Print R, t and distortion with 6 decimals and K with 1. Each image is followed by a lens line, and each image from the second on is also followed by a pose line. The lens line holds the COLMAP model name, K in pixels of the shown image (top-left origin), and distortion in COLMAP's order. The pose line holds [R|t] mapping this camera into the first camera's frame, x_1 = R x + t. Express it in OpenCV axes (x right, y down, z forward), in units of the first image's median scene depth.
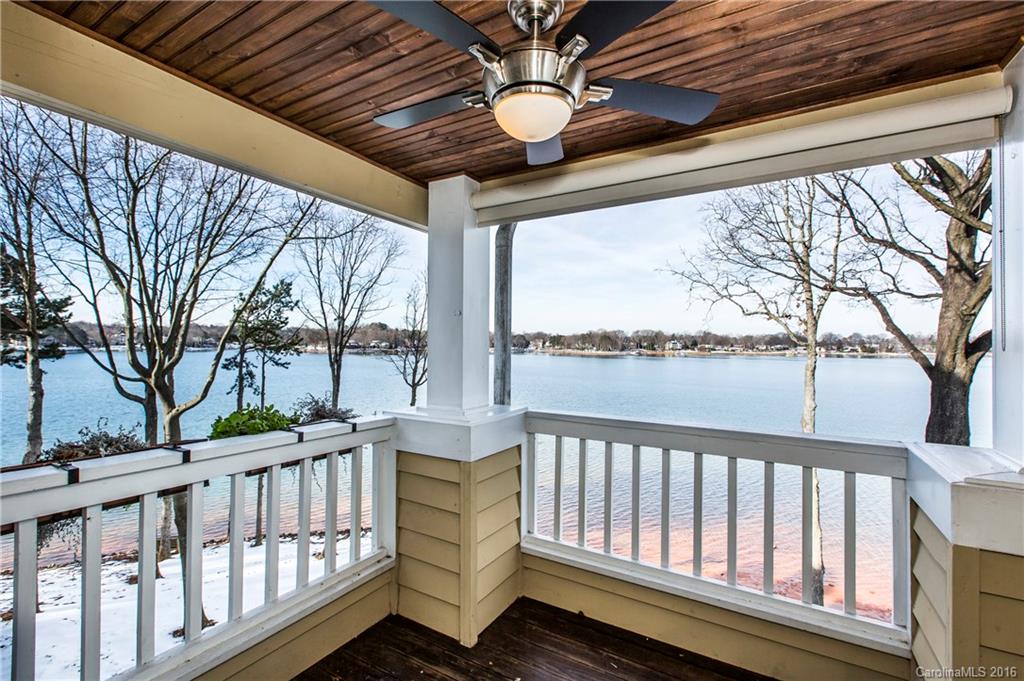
lens RADIAL K [[463.7, 0, 506.3], [0, 463.7, 340.3], [0, 0, 1]] dist [-0.000514, -0.000281]
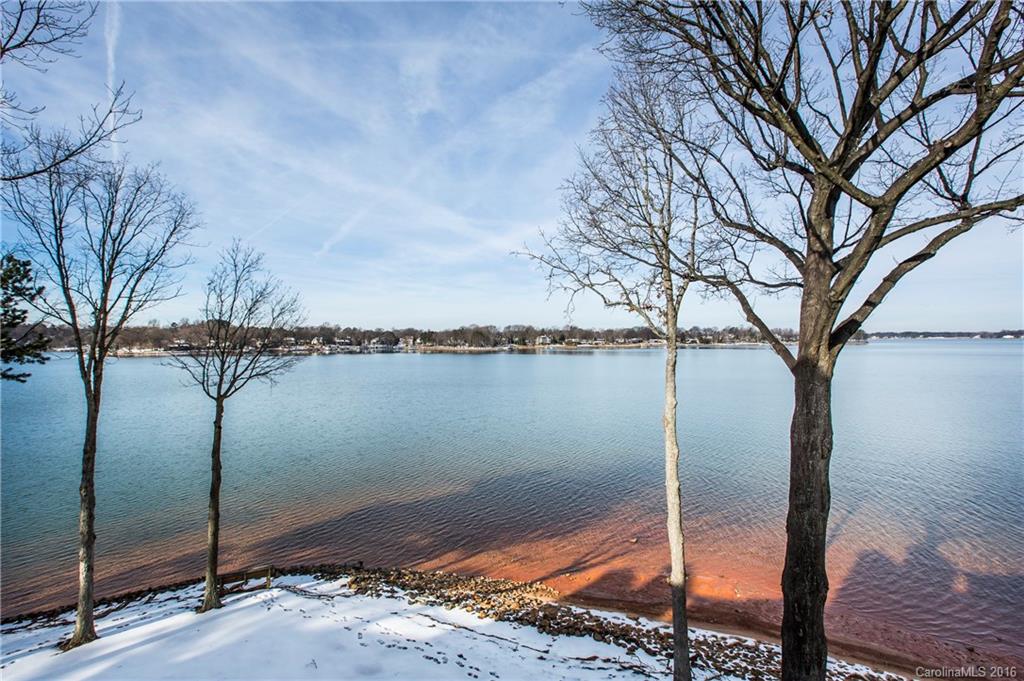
lens RADIAL K [[463.7, 0, 514.8], [0, 463.7, 339.4], [0, 0, 1]] dist [-0.000514, -0.000281]
pose [[0.960854, -0.016427, 0.276569, 0.085982], [0.014684, 0.999857, 0.008371, 0.000455], [-0.276667, -0.003982, 0.960958, 0.170338]]
